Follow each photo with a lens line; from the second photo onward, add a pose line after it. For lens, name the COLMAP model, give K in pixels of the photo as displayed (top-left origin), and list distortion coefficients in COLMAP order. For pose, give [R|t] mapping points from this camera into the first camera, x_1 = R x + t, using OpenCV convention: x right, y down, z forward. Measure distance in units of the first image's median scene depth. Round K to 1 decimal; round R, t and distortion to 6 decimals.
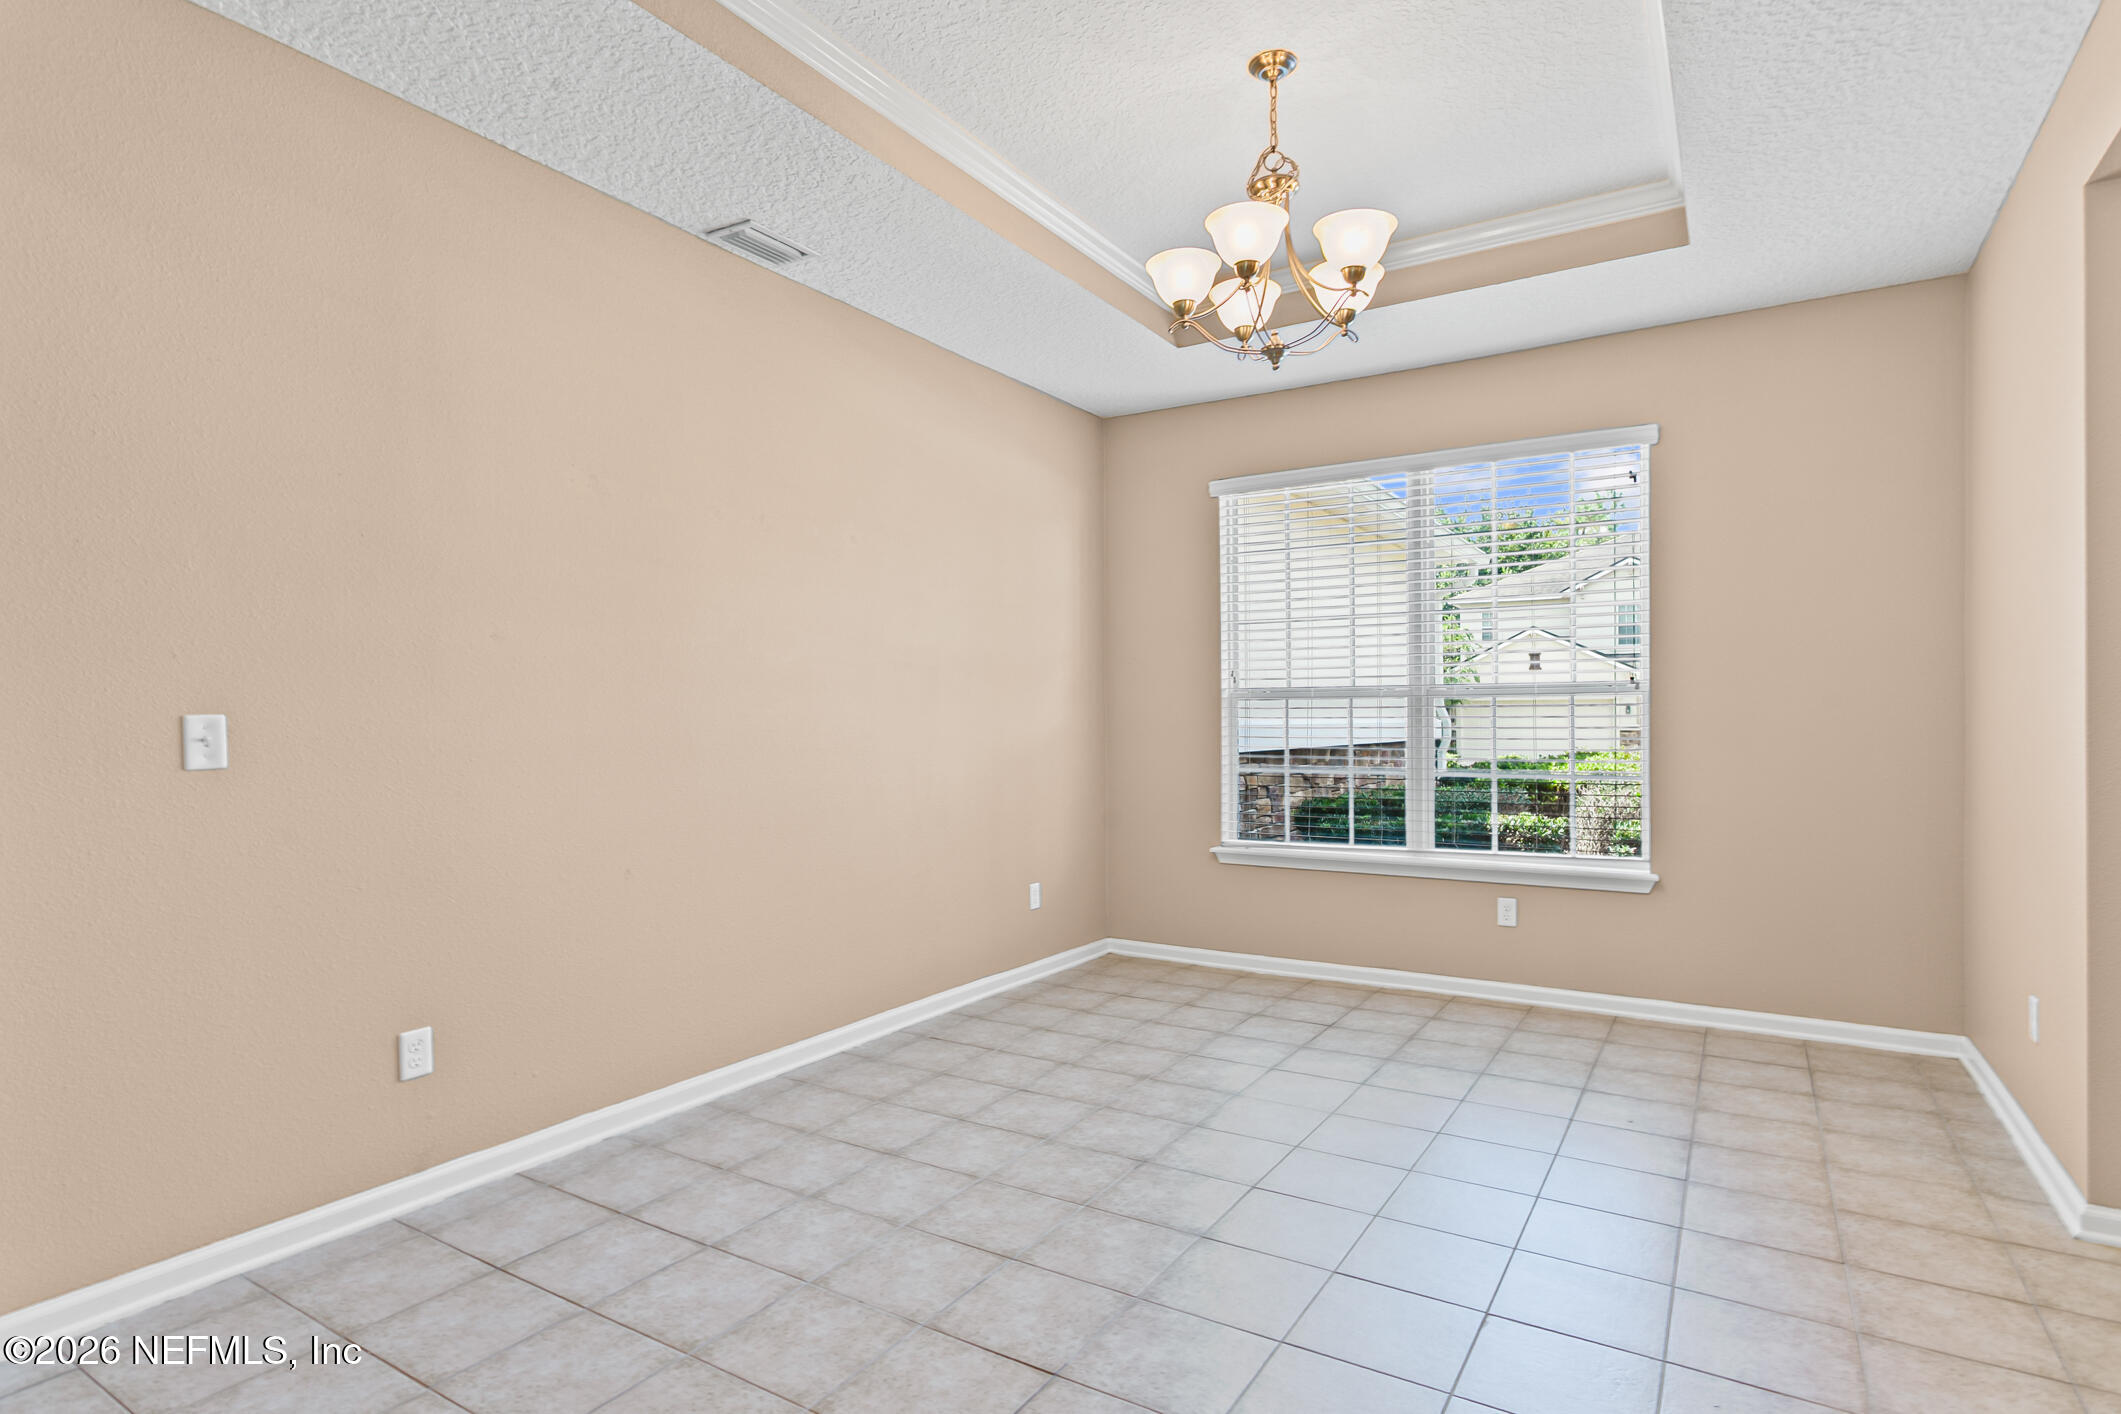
lens RADIAL K [[1087.2, 0, 1116.9], [0, 1087.2, 711.2], [0, 0, 1]] dist [0.004796, 0.001280]
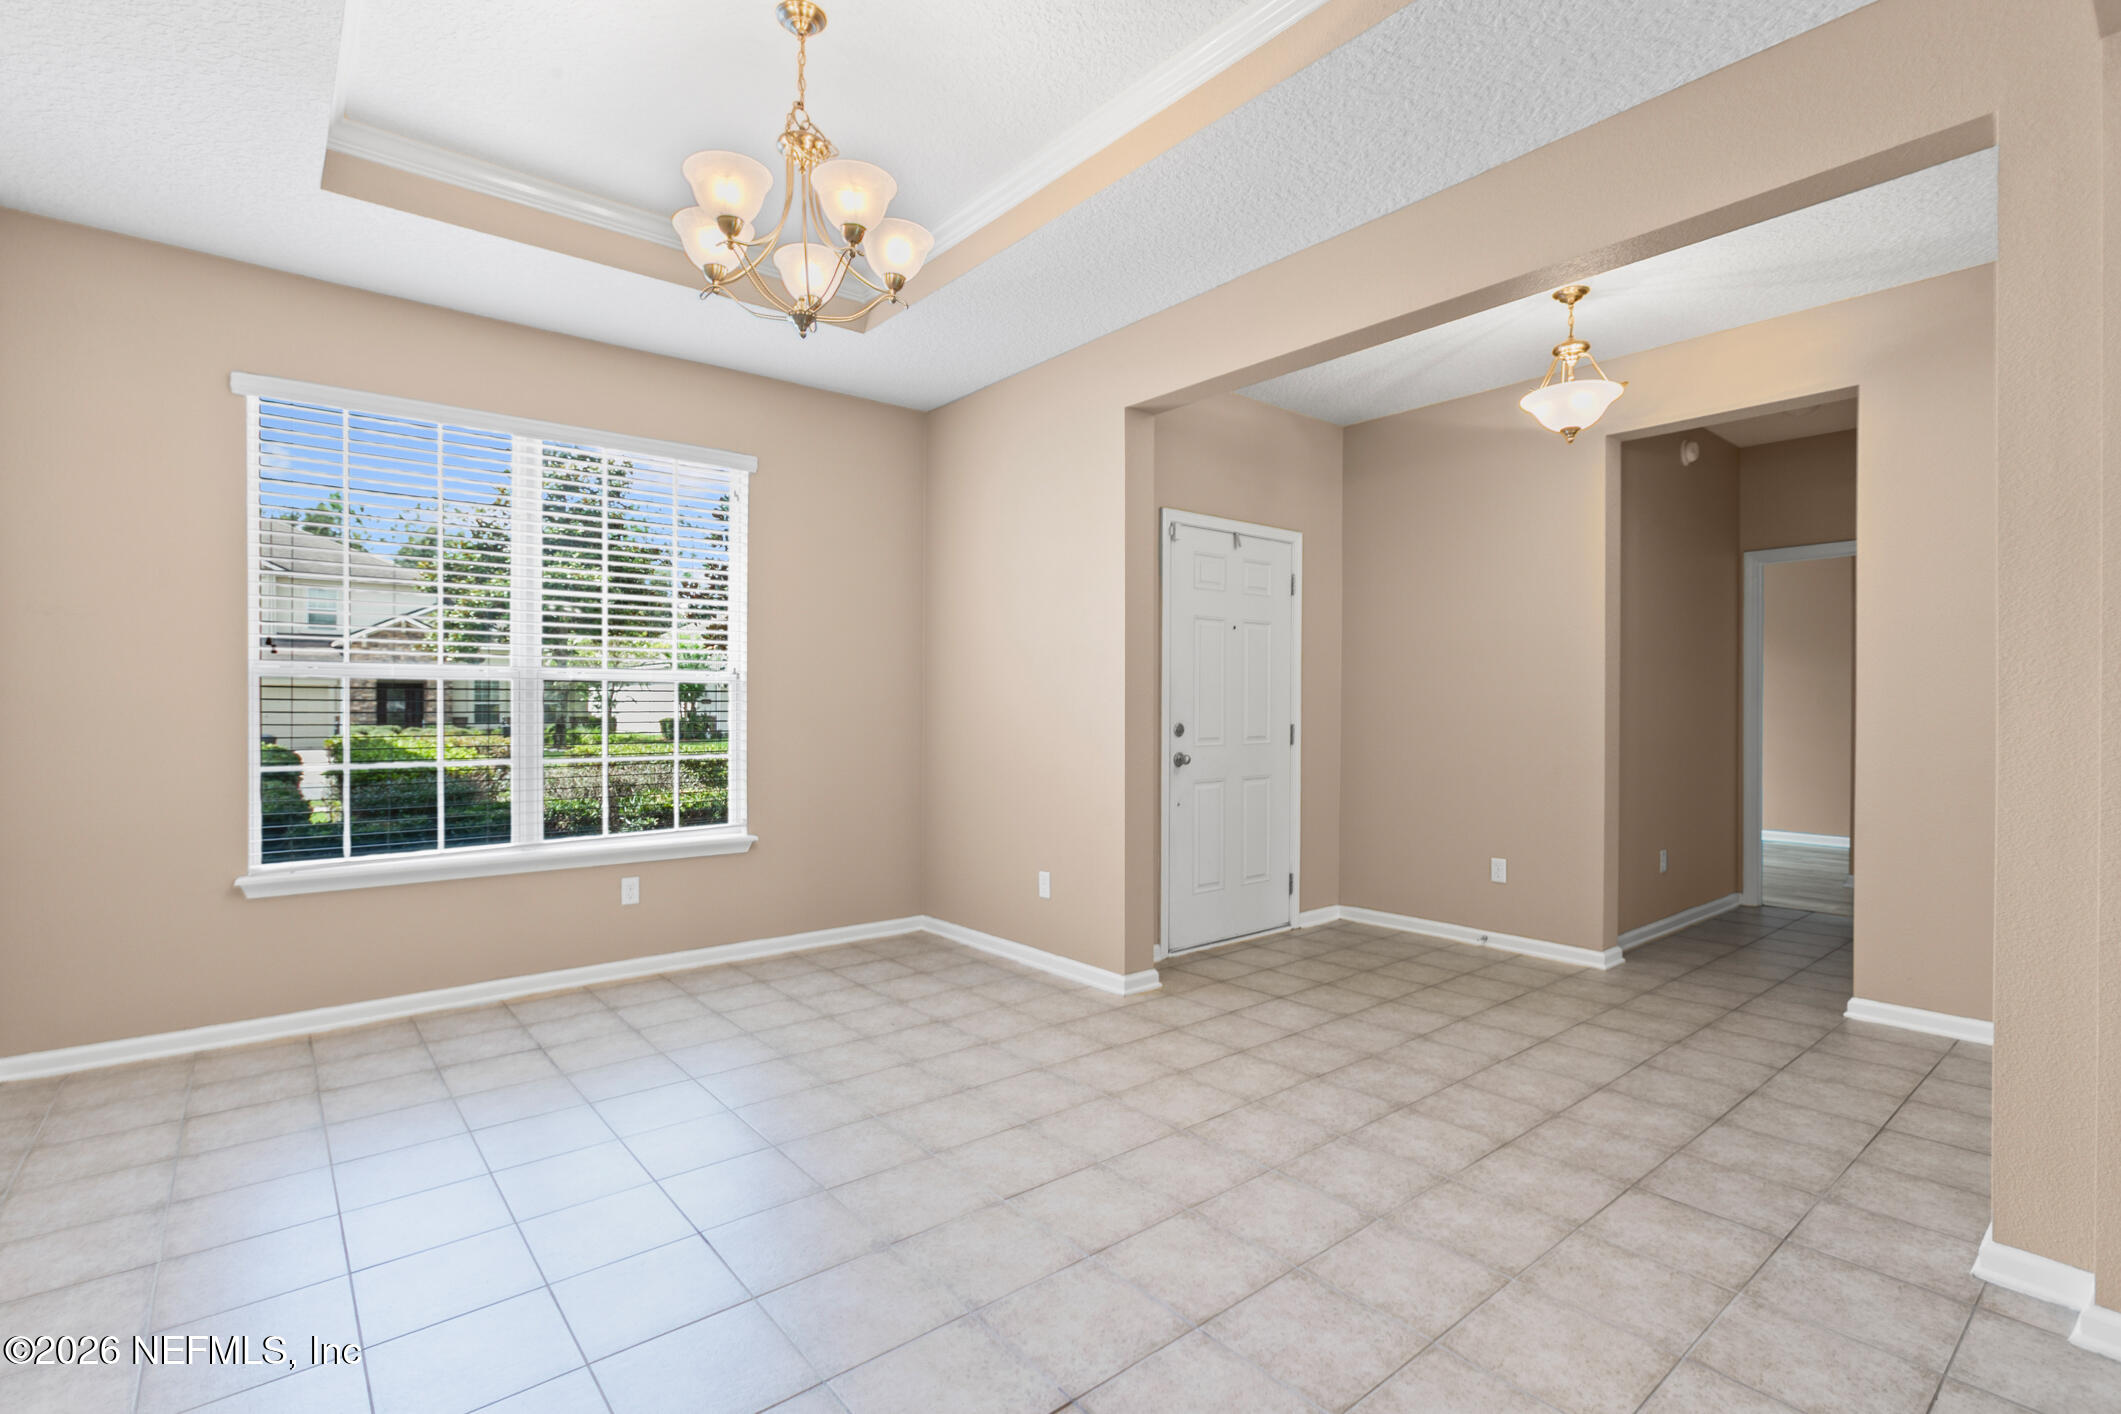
lens RADIAL K [[966.4, 0, 1037.0], [0, 966.4, 723.1], [0, 0, 1]] dist [0.001484, 0.001059]
pose [[0.354055, -0.009219, 0.935179, -0.384341], [-0.015500, 0.999756, 0.015723, 0.004425], [-0.935096, -0.020062, 0.353826, 0.336879]]
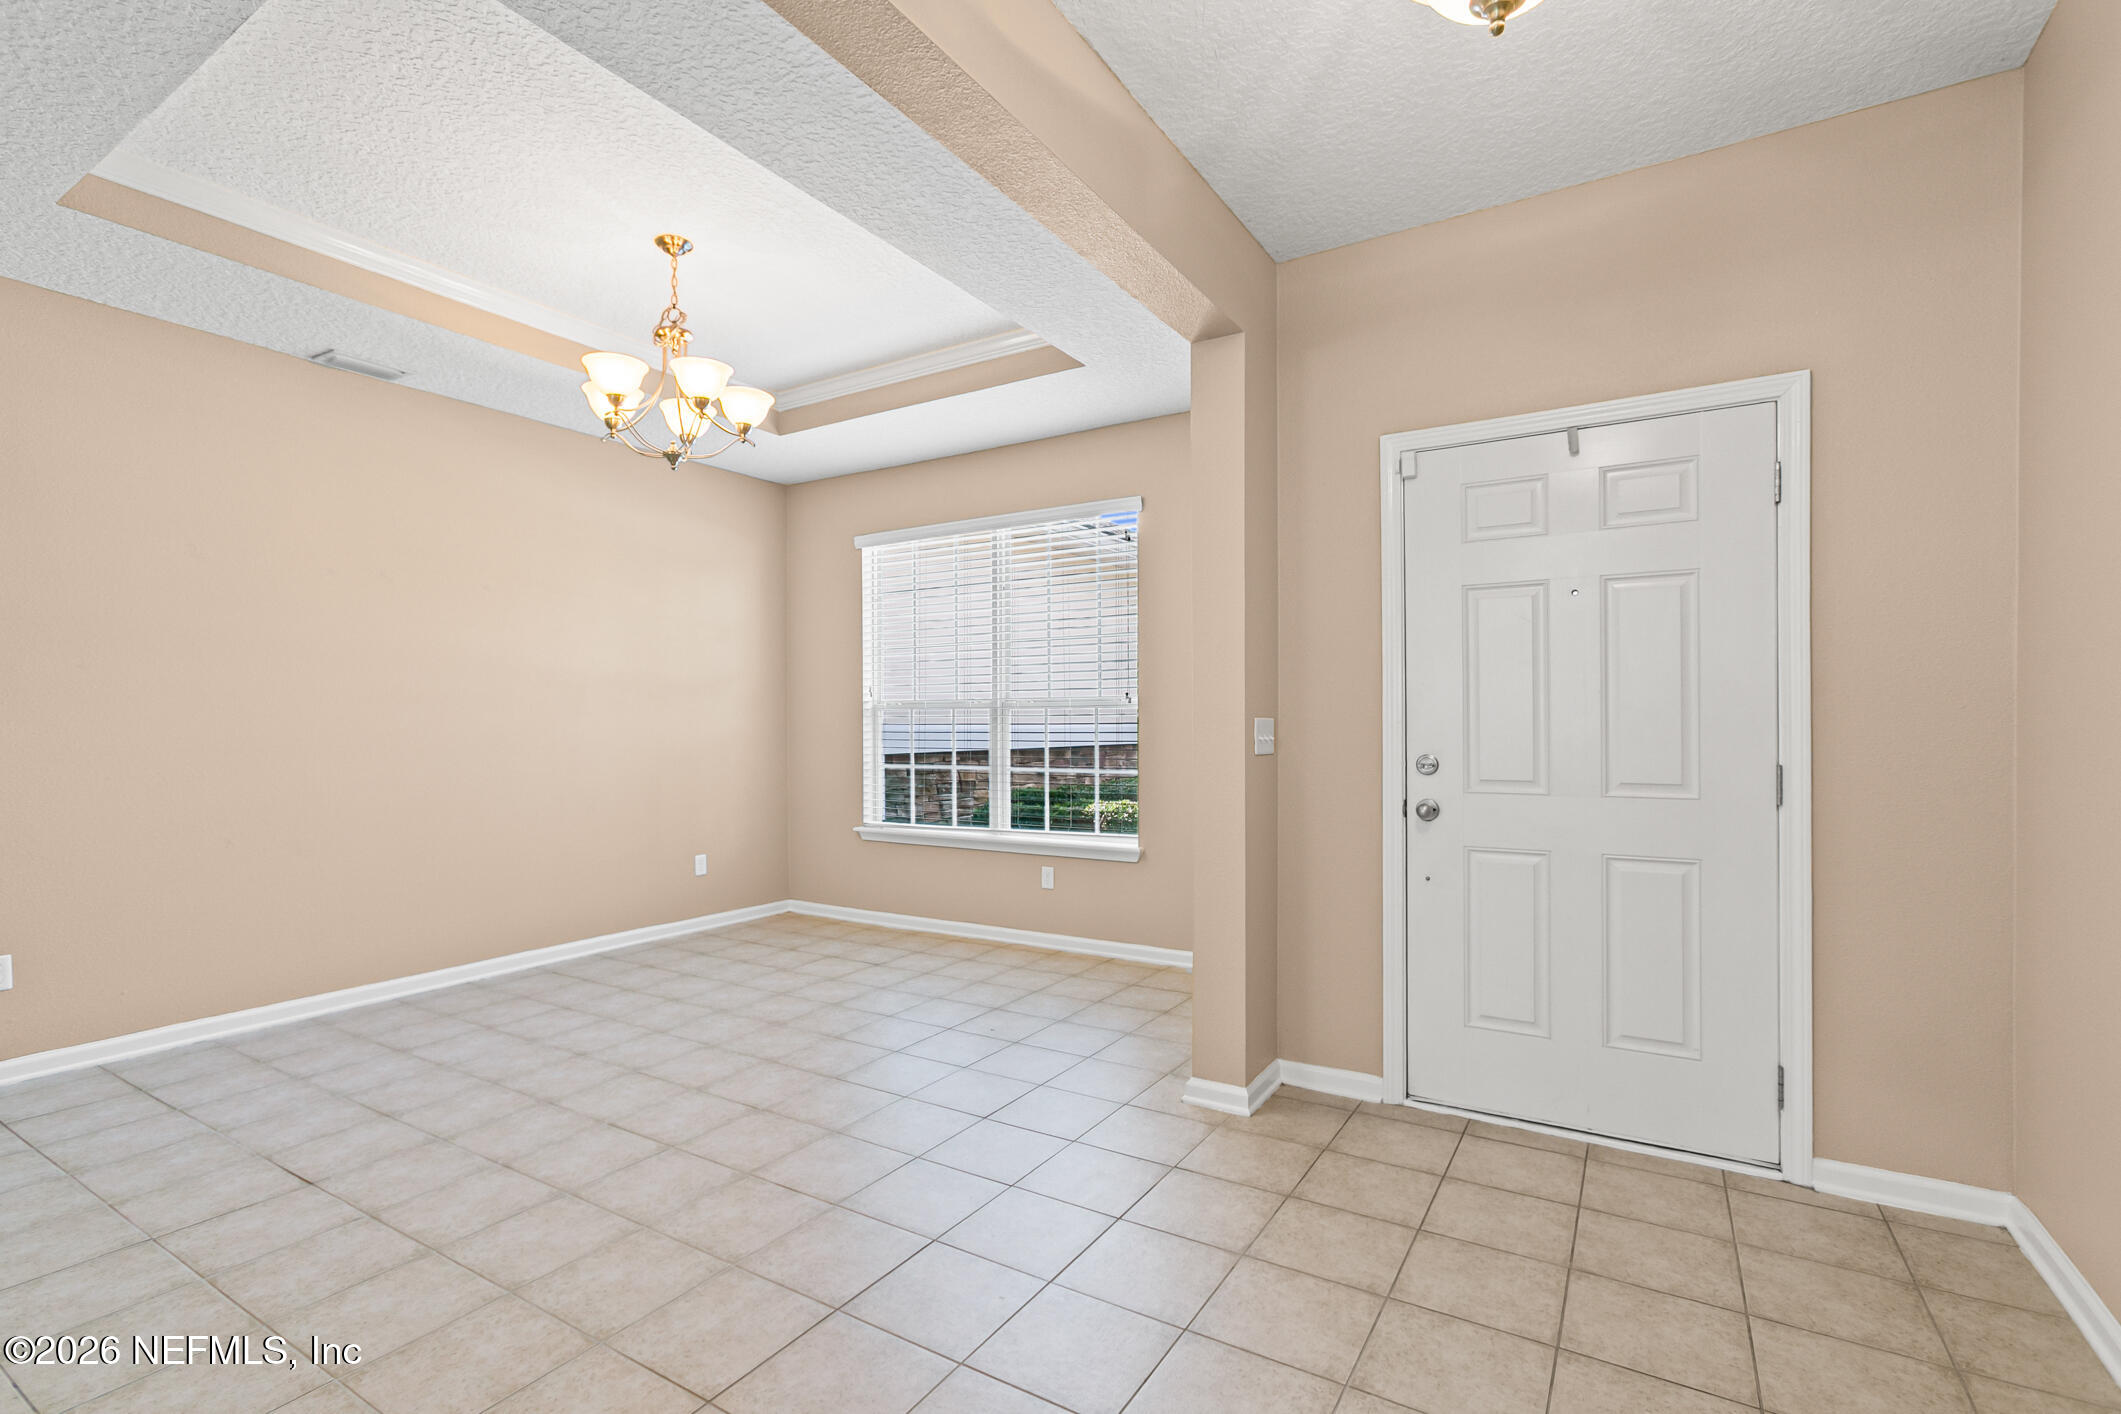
lens RADIAL K [[948.8, 0, 1120.5], [0, 948.8, 729.5], [0, 0, 1]] dist [-0.017092, 0.013910]
pose [[0.999934, 0.002711, 0.011202, 0.456909], [-0.002909, 0.999838, 0.017746, -0.010966], [-0.011152, -0.017777, 0.999780, -0.120195]]
